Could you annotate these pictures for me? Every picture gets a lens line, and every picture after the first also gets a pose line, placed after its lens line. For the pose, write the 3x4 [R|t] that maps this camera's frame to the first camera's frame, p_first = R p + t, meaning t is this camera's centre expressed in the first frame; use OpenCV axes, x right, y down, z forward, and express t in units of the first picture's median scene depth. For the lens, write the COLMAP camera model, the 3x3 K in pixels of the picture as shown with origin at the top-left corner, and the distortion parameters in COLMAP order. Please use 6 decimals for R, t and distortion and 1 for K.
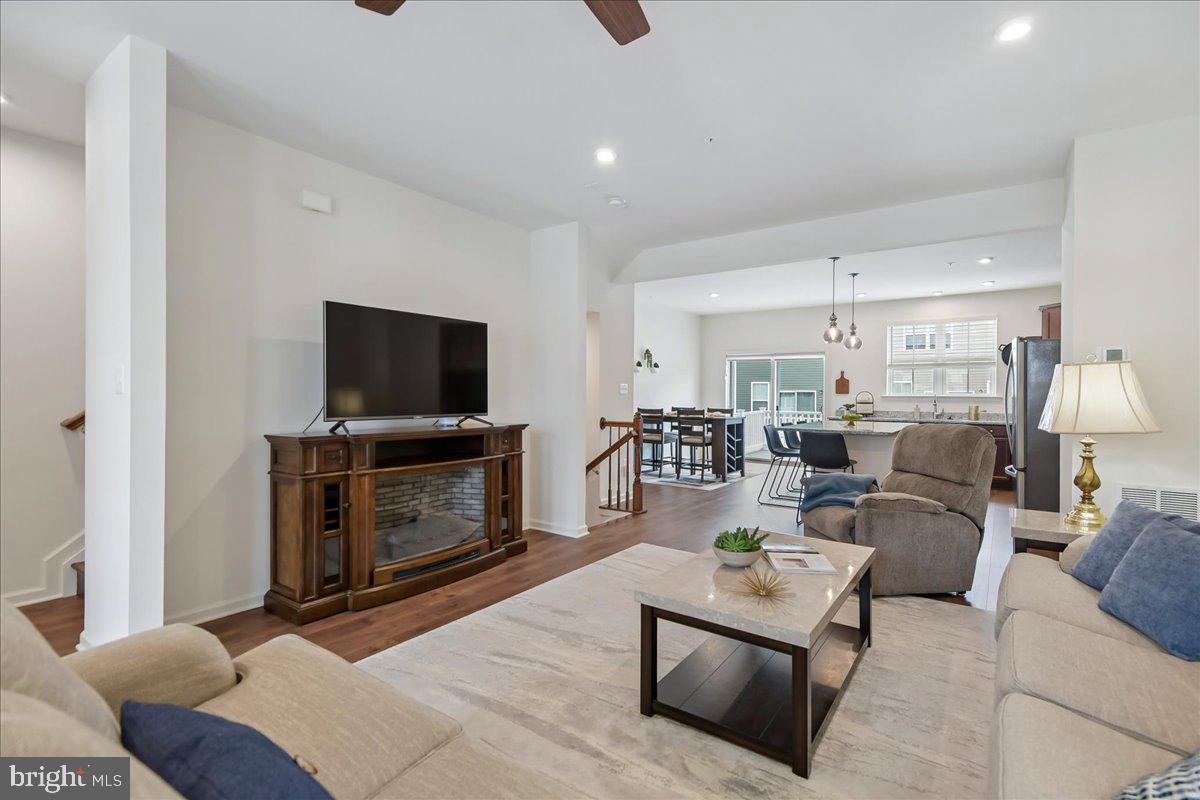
lens RADIAL K [[549.8, 0, 606.6], [0, 549.8, 393.0], [0, 0, 1]] dist [0.027289, -0.000115]
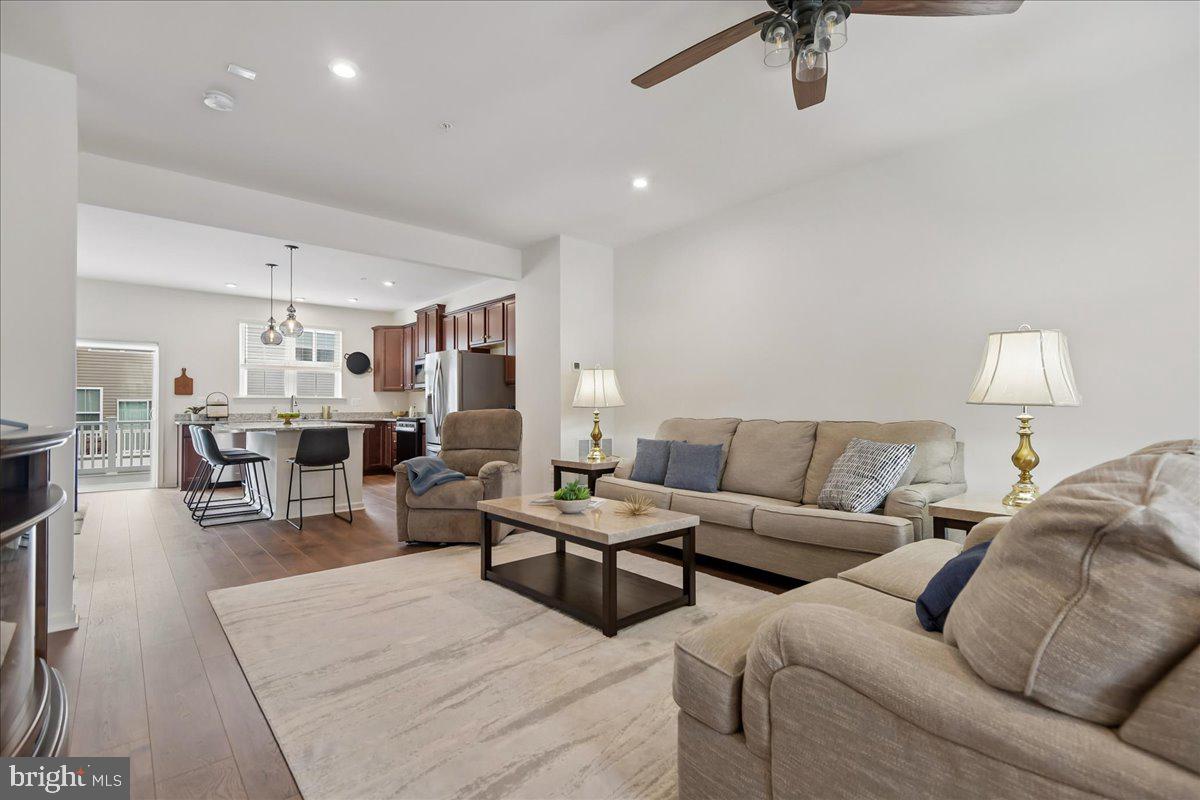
lens RADIAL K [[552.4, 0, 610.6], [0, 552.4, 401.5], [0, 0, 1]] dist [0.018311, -0.000706]
pose [[0.222500, 0.003367, 0.974927, -0.292062], [0.005012, 0.999977, -0.004598, 0.020913], [-0.974920, 0.005910, 0.222478, 0.195143]]
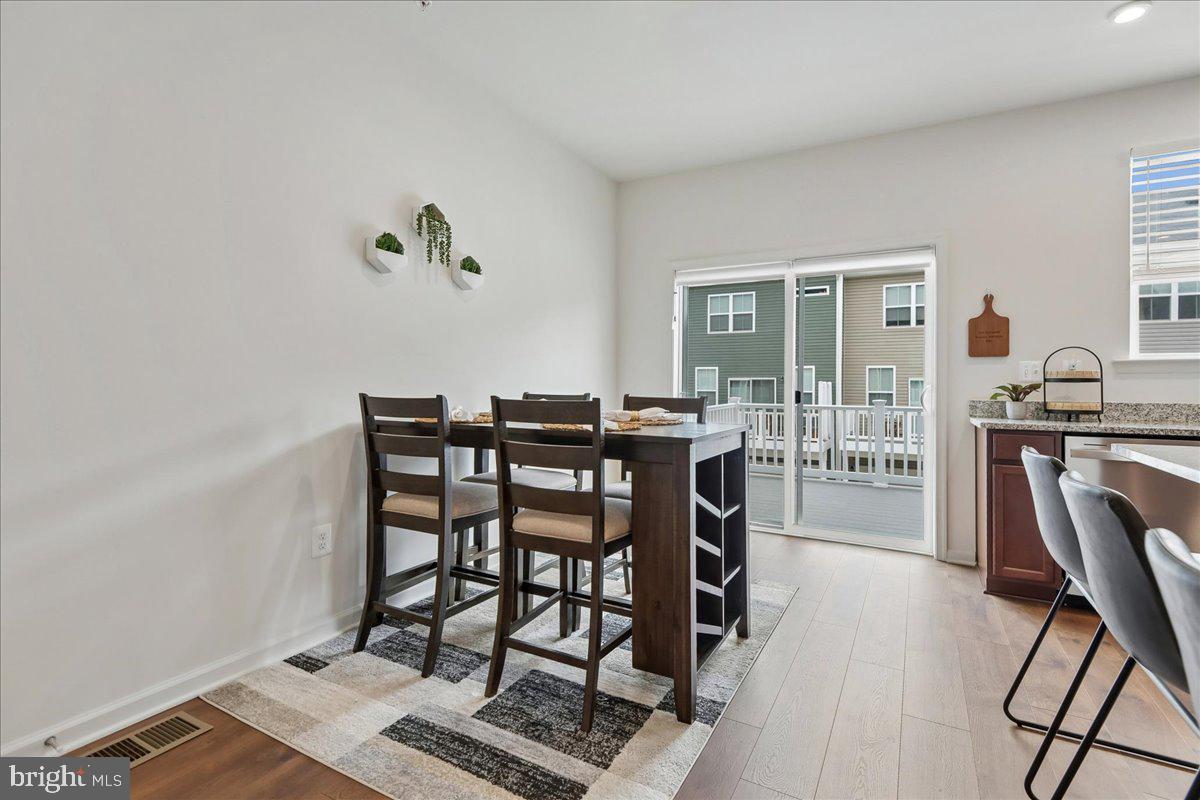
lens RADIAL K [[562.0, 0, 607.7], [0, 562.0, 378.5], [0, 0, 1]] dist [0.020264, -0.001472]
pose [[0.992768, 0.003099, 0.120007, 0.147017], [-0.001426, 0.999901, -0.014024, 0.024087], [-0.120038, 0.013752, 0.992674, 0.737983]]
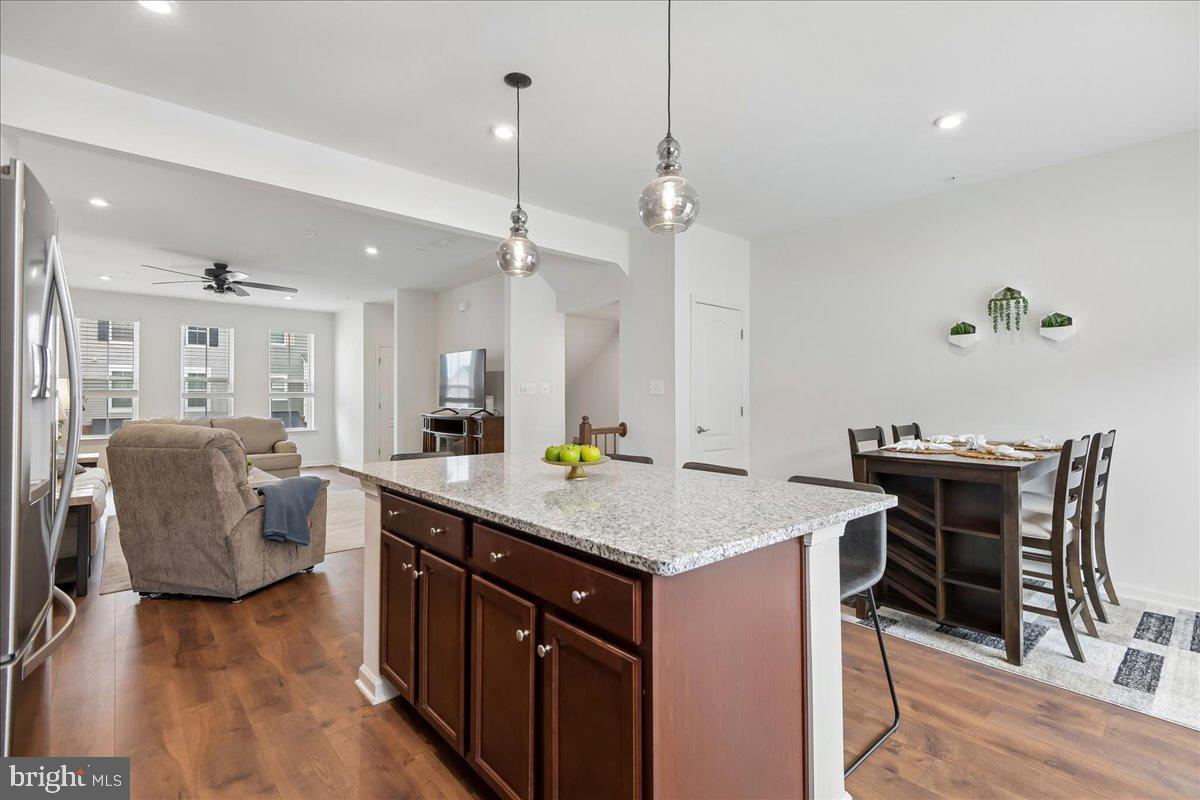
lens RADIAL K [[552.4, 0, 610.6], [0, 552.4, 401.5], [0, 0, 1]] dist [0.018311, -0.000706]
pose [[-0.221052, 0.004794, -0.975250, 0.609175], [-0.003513, 0.999978, 0.005712, 0.006269], [0.975256, 0.004689, -0.221030, 0.873121]]
